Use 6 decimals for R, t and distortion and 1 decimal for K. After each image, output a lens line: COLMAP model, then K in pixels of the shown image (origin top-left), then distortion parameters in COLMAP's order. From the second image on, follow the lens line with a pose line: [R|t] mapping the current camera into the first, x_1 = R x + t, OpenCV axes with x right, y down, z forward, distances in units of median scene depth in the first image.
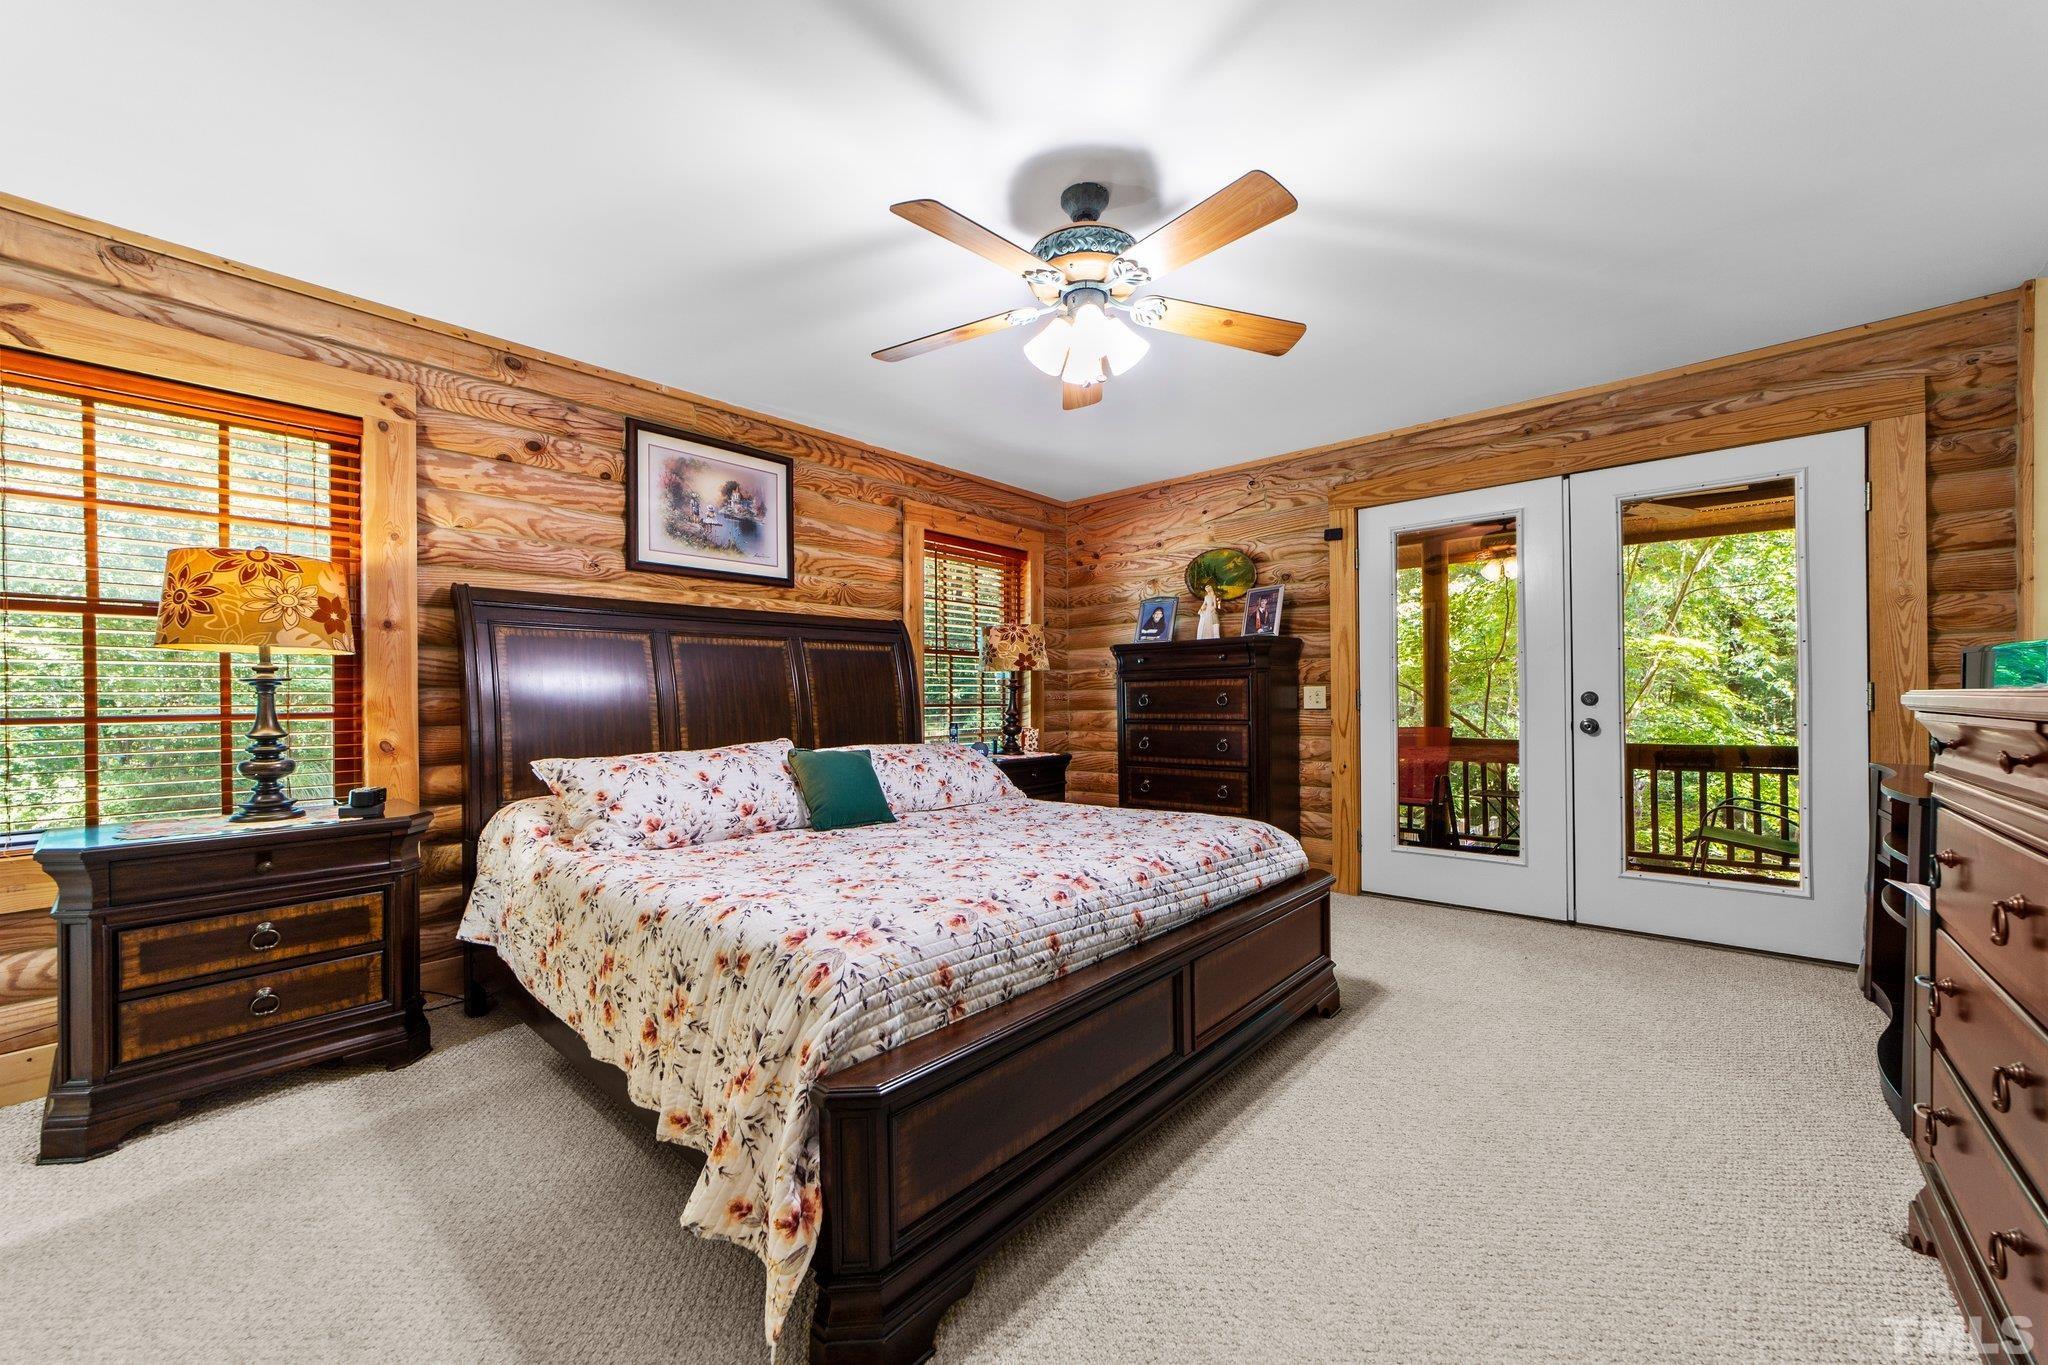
lens RADIAL K [[804.8, 0, 1020.3], [0, 804.8, 692.4], [0, 0, 1]] dist [-0.013526, 0.007162]
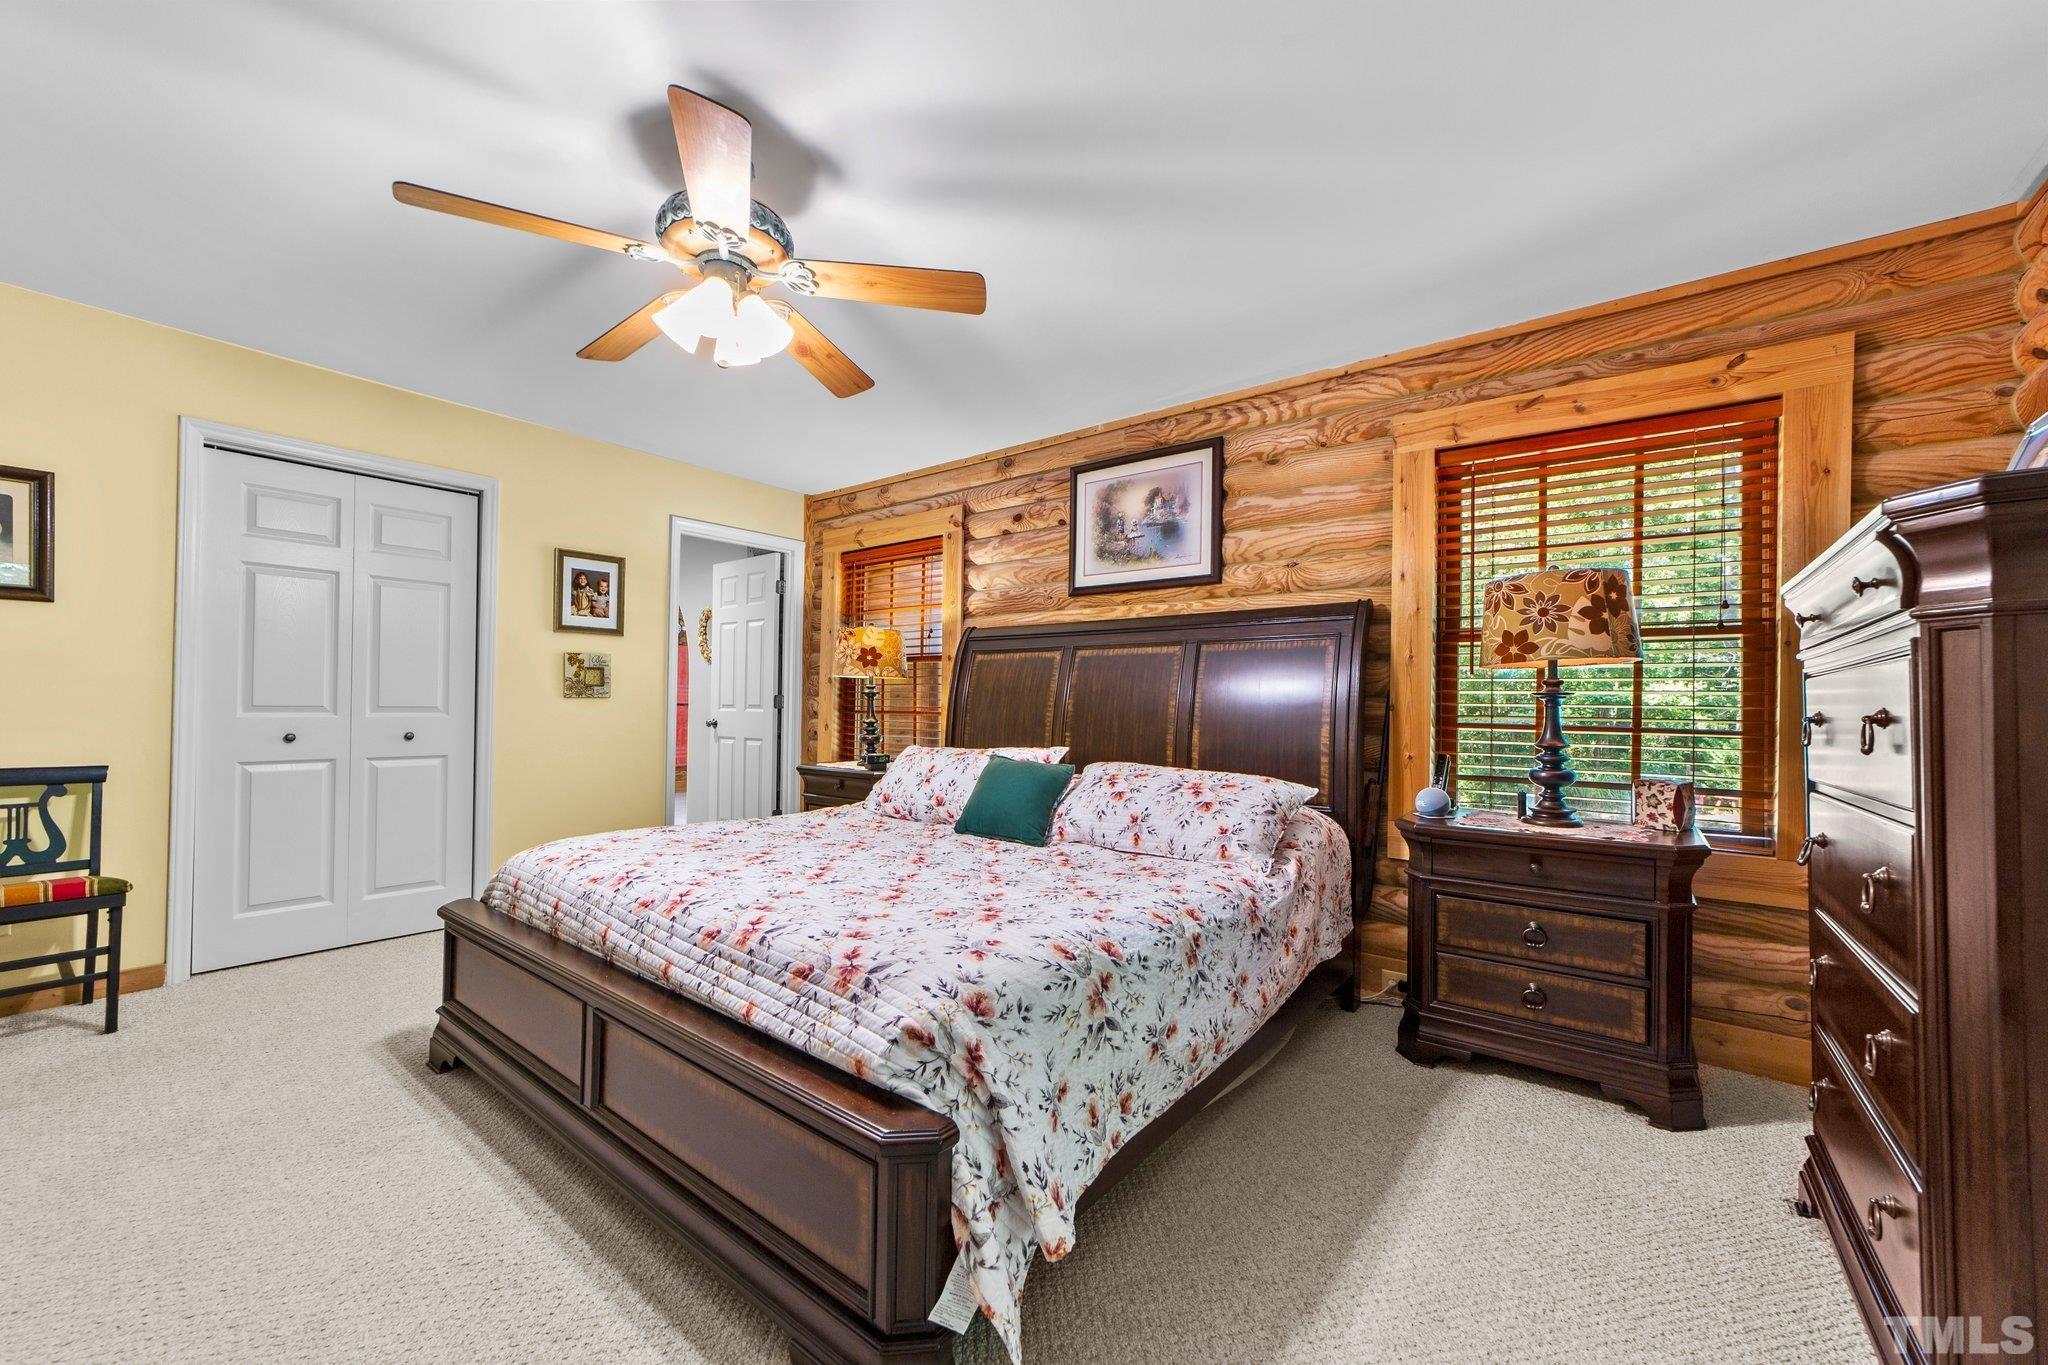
lens RADIAL K [[805.0, 0, 1036.7], [0, 805.0, 698.6], [0, 0, 1]] dist [-0.017679, 0.007276]
pose [[0.052479, -0.003295, -0.998617, 0.655293], [-0.009283, 0.999950, -0.003787, 0.001024], [0.998579, 0.009469, 0.052446, 0.852304]]
